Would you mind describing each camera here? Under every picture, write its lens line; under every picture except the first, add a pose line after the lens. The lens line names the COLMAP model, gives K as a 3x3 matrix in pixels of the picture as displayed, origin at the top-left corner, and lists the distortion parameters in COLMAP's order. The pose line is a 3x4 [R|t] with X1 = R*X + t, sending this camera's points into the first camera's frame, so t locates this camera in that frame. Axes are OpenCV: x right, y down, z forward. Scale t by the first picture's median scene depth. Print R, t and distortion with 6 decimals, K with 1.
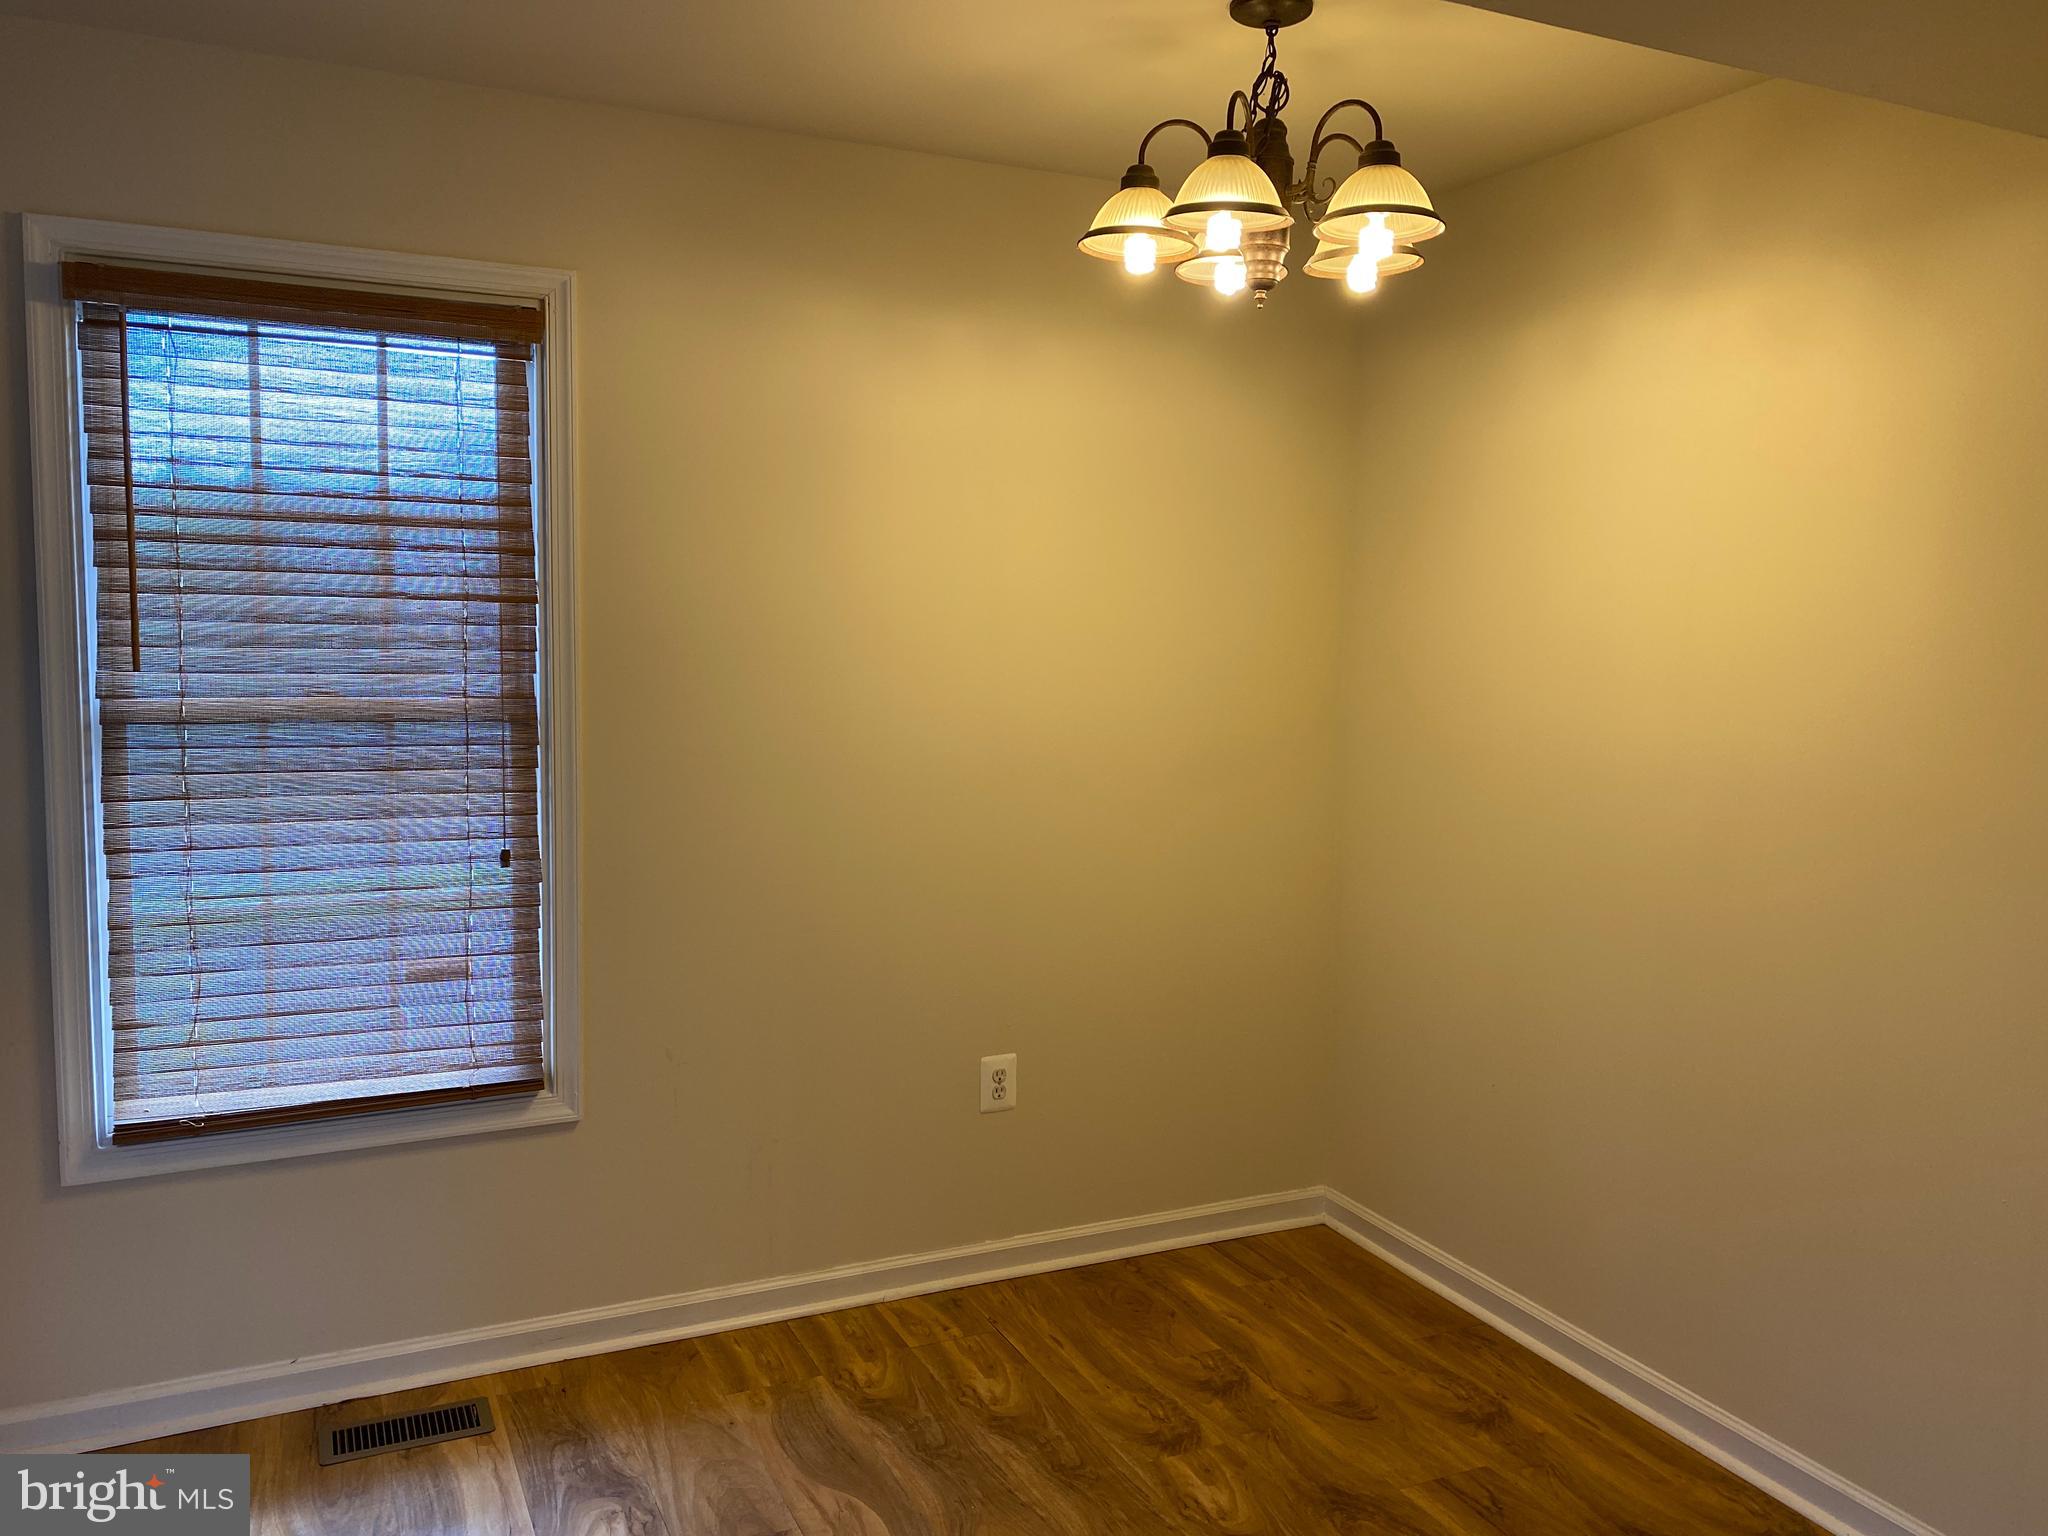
lens RADIAL K [[1574.2, 0, 1018.5], [0, 1574.2, 778.1], [0, 0, 1]] dist [0.039714, -0.047807]
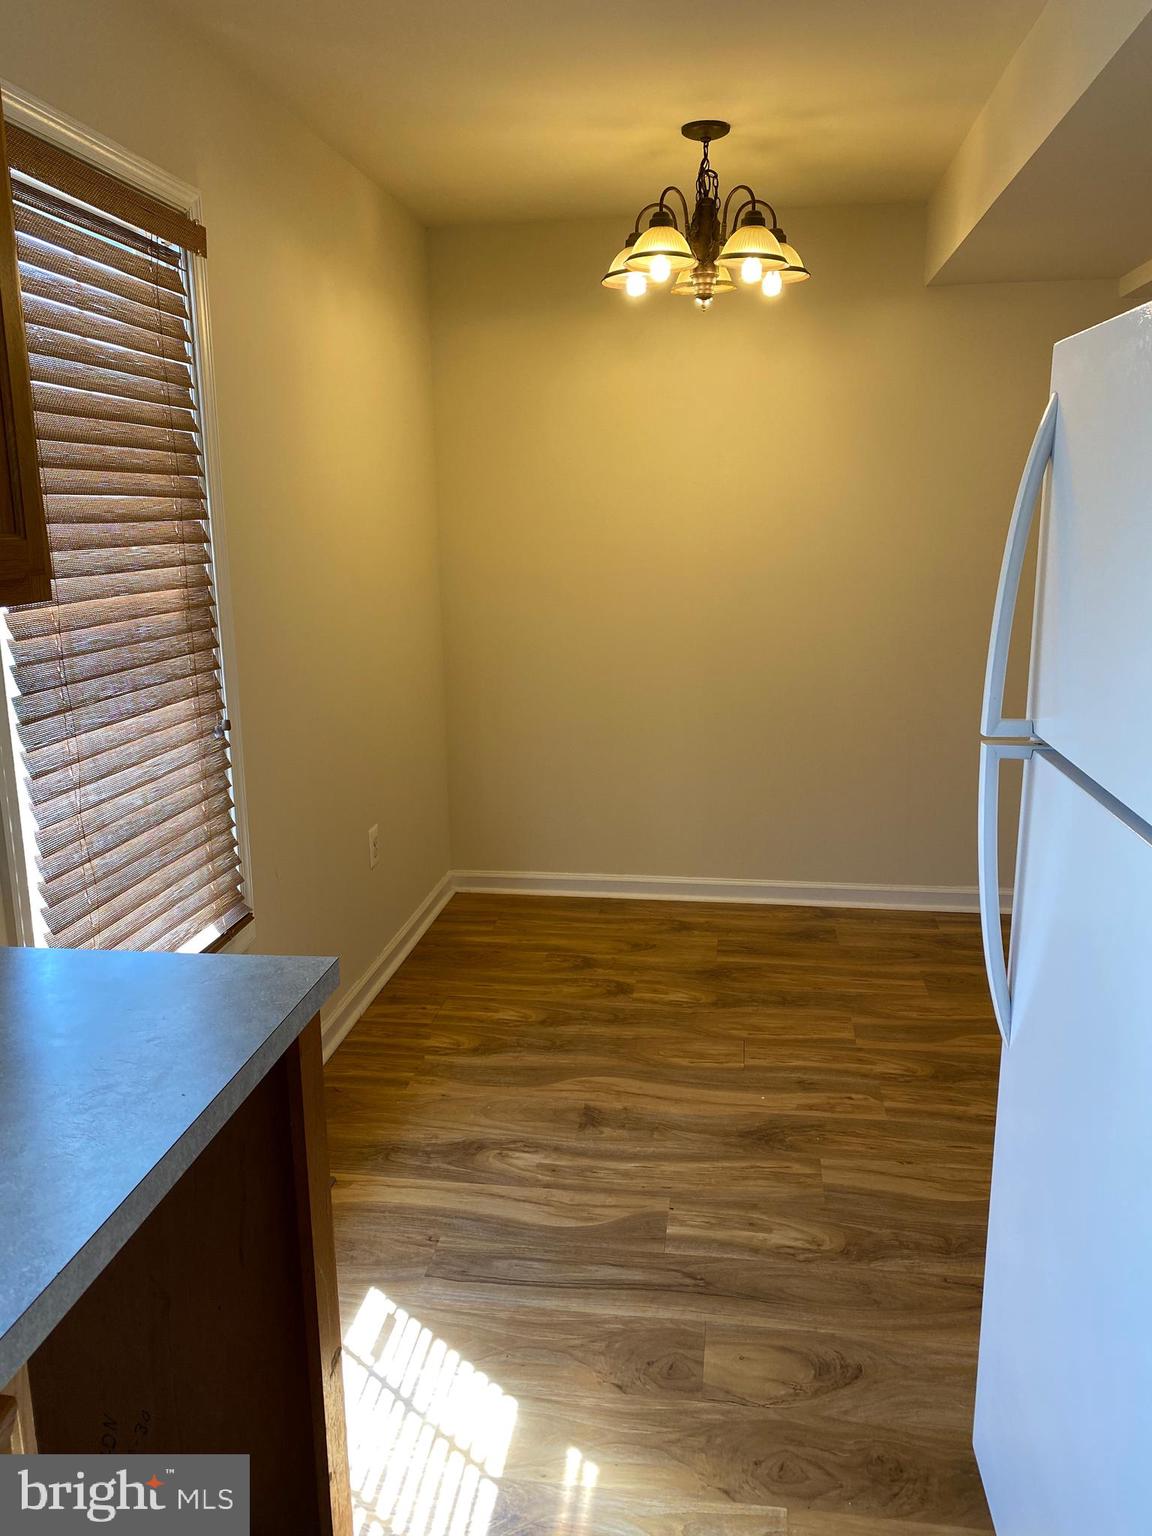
lens RADIAL K [[1180.6, 0, 575.9], [0, 1180.6, 761.6], [0, 0, 1]] dist [0.039714, -0.047807]
pose [[0.539892, -0.195266, 0.818772, -0.896152], [0.108366, 0.980750, 0.162439, -0.031075], [-0.834729, 0.001027, 0.550660, 0.333776]]
